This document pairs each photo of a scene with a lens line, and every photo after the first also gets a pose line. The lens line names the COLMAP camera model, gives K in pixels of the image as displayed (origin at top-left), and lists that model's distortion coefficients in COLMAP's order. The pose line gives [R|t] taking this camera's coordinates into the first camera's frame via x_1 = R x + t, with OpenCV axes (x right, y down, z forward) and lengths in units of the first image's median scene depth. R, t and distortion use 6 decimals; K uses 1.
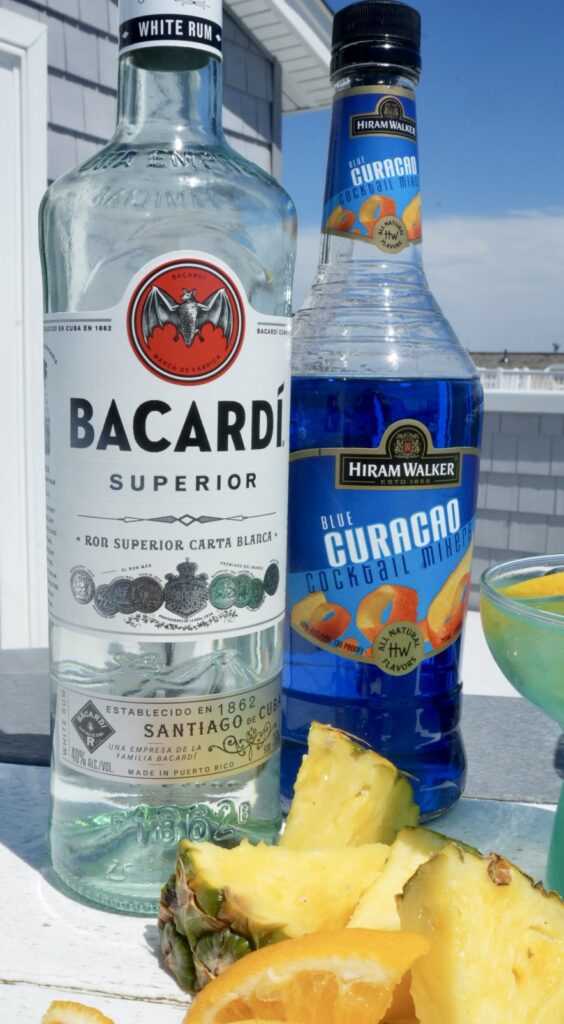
lens RADIAL K [[1091.0, 0, 222.3], [0, 1091.0, 486.6], [0, 0, 1]] dist [-0.073238, 0.000000]
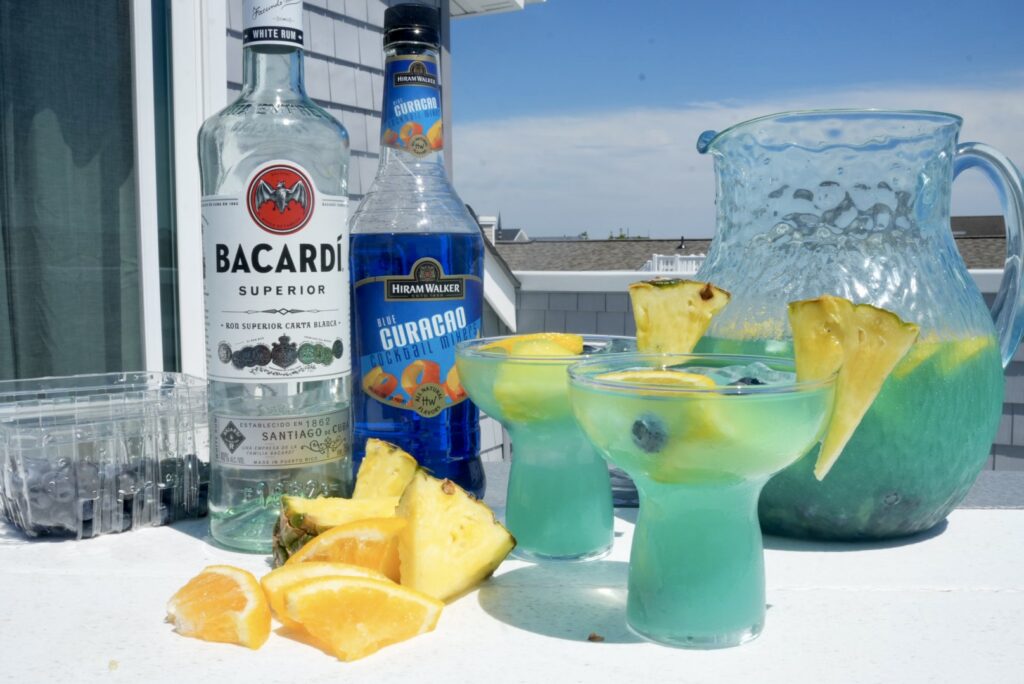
lens RADIAL K [[1091.2, 0, 505.7], [0, 1091.2, 320.1], [0, 0, 1]] dist [-0.069747, 0.000000]
pose [[0.996203, -0.022657, 0.084058, 0.172336], [0.027106, 0.998271, -0.052162, 0.142133], [-0.082731, 0.054242, 0.995095, -0.756176]]
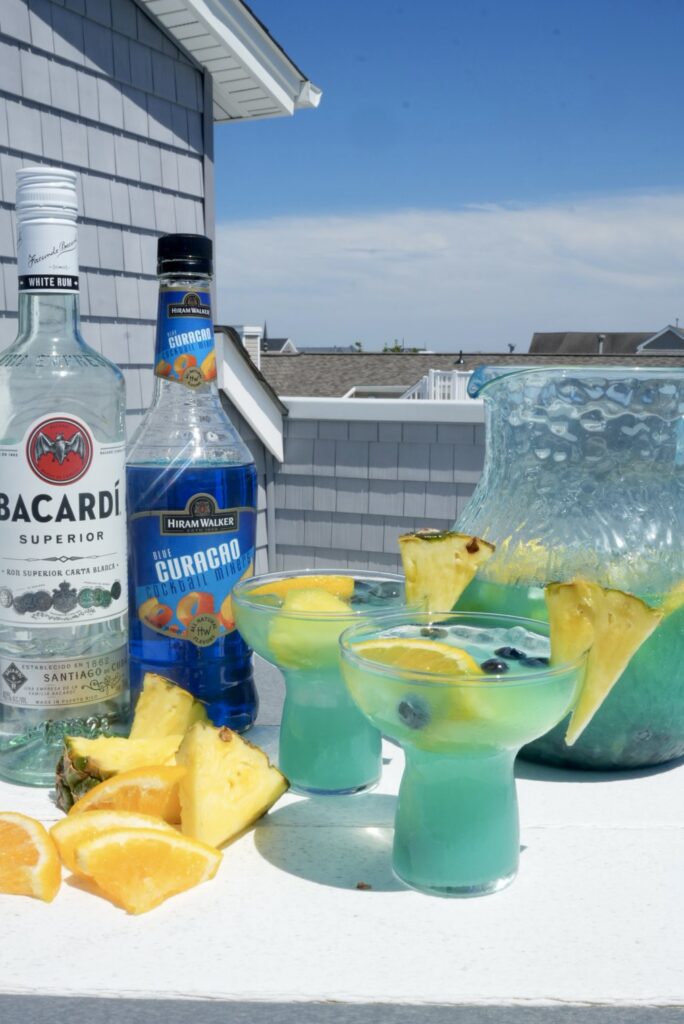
lens RADIAL K [[1167.9, 0, 332.3], [0, 1167.9, 525.1], [0, 0, 1]] dist [-0.070969, 0.000000]
pose [[0.990624, -0.026223, 0.134074, 0.147774], [0.022744, 0.999365, 0.027414, -0.066805], [-0.134707, -0.024108, 0.990592, -0.944051]]
